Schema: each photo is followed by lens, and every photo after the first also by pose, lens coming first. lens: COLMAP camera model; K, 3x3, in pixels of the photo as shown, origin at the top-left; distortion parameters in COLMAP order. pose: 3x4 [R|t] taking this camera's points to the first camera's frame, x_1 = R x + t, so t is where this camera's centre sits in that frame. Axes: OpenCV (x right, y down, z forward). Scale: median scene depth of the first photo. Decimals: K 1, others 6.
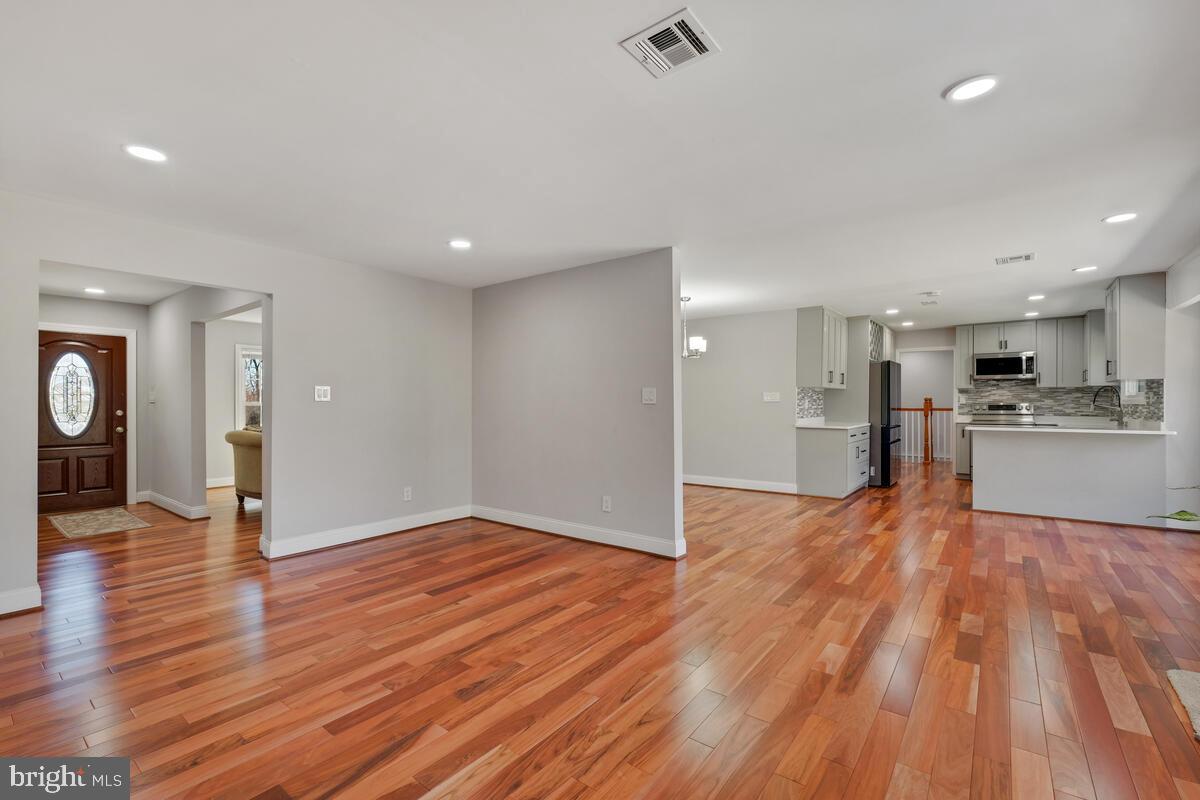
lens RADIAL K [[523.5, 0, 591.2], [0, 523.5, 405.7], [0, 0, 1]] dist [0.003780, 0.001209]
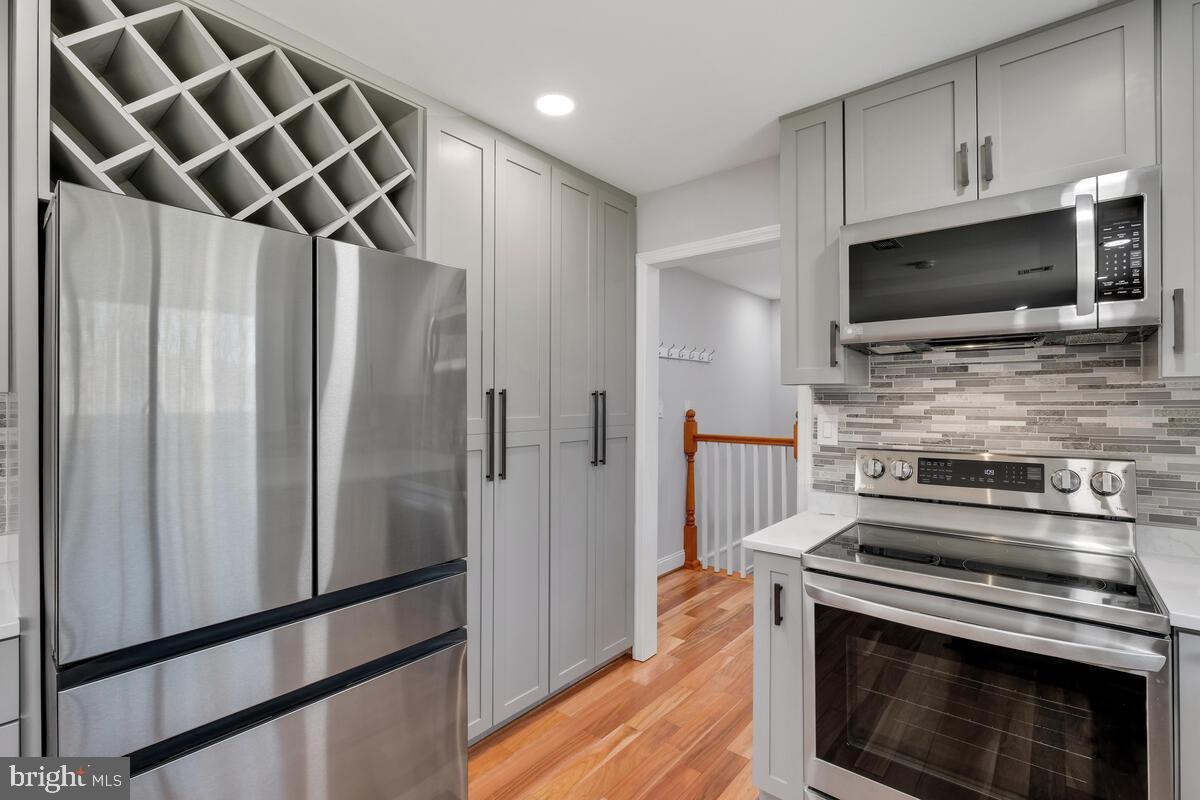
lens RADIAL K [[523.5, 0, 605.2], [0, 523.5, 397.9], [0, 0, 1]] dist [0.003780, 0.001209]
pose [[0.998916, -0.004927, -0.046283, 0.657946], [0.004673, 0.999973, -0.005589, -0.027685], [0.046309, 0.005367, 0.998913, 0.799811]]
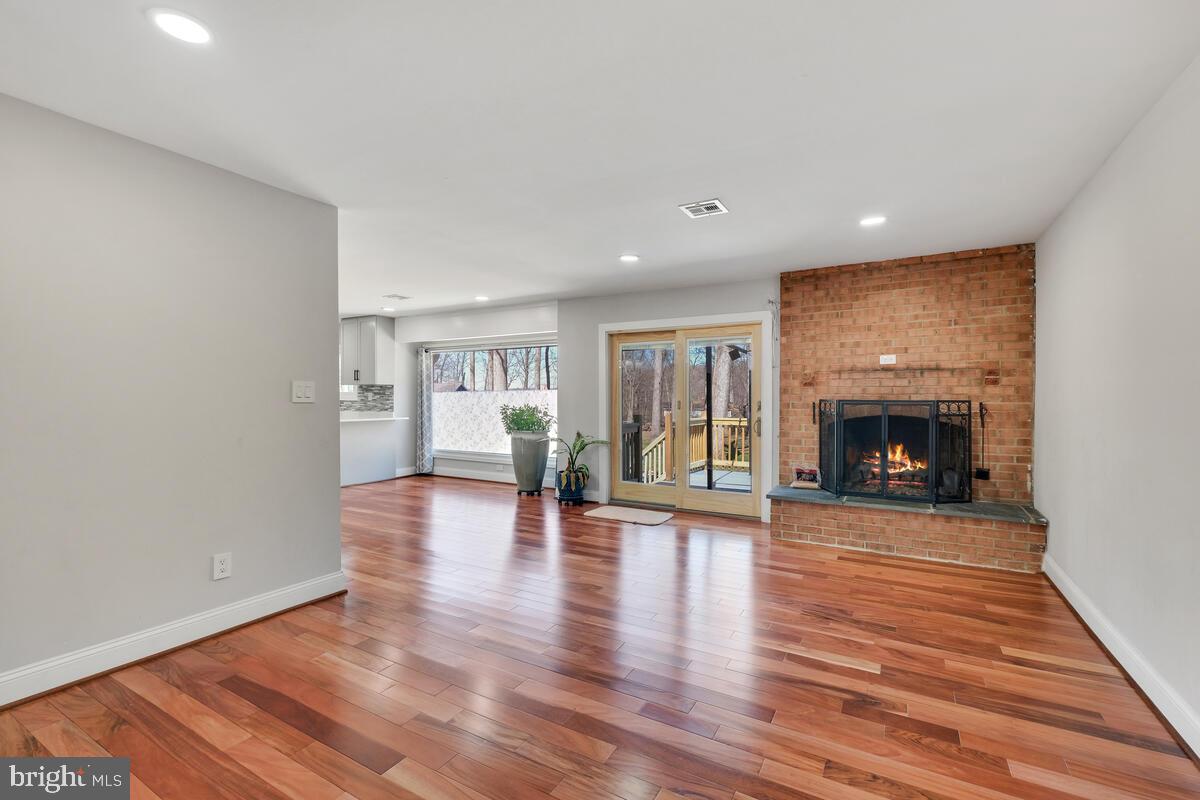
lens RADIAL K [[523.5, 0, 604.5], [0, 523.5, 398.8], [0, 0, 1]] dist [0.003780, 0.001209]
pose [[-0.150907, -0.000154, 0.988548, -0.393802], [-0.000130, 1.000000, 0.000136, -0.004976], [-0.988548, -0.000108, -0.150907, 0.394387]]
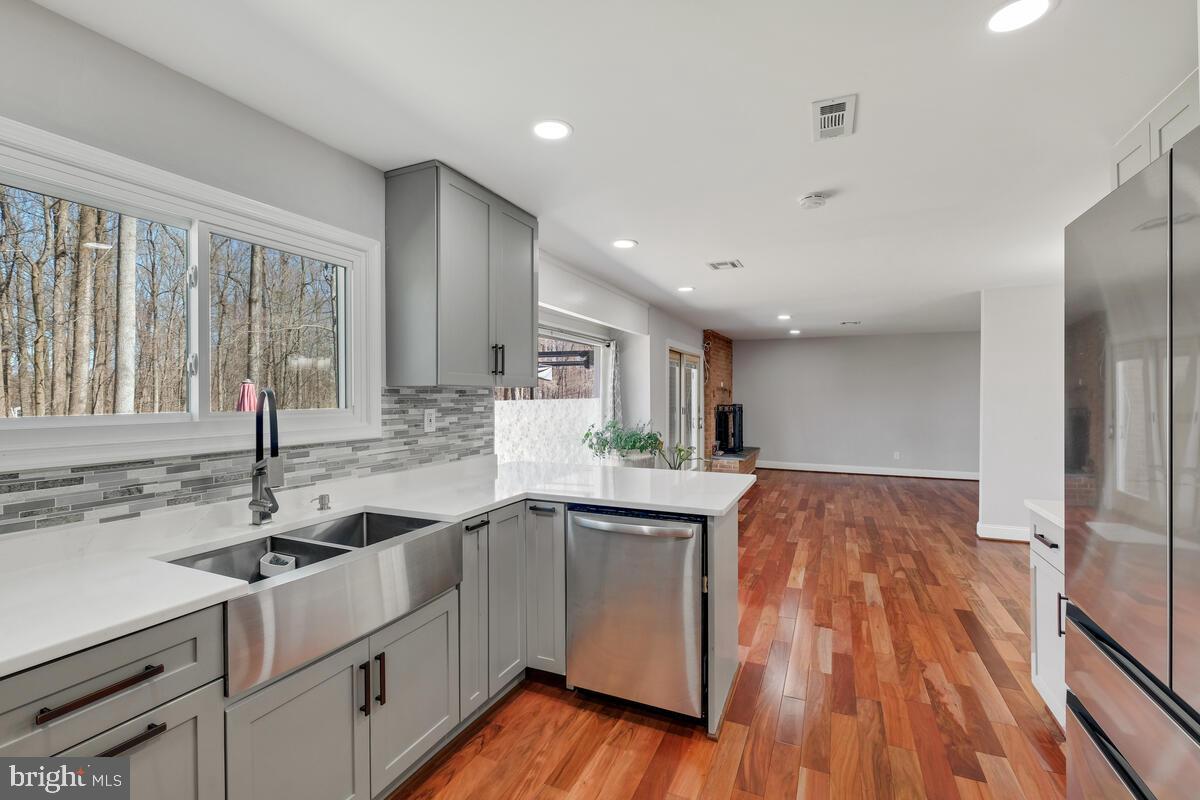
lens RADIAL K [[523.5, 0, 600.4], [0, 523.5, 397.6], [0, 0, 1]] dist [0.003780, 0.001209]
pose [[-0.972920, 0.001145, -0.231141, 0.718640], [0.000118, 0.999990, 0.004455, -0.026846], [0.231144, 0.004307, -0.972910, 1.086219]]
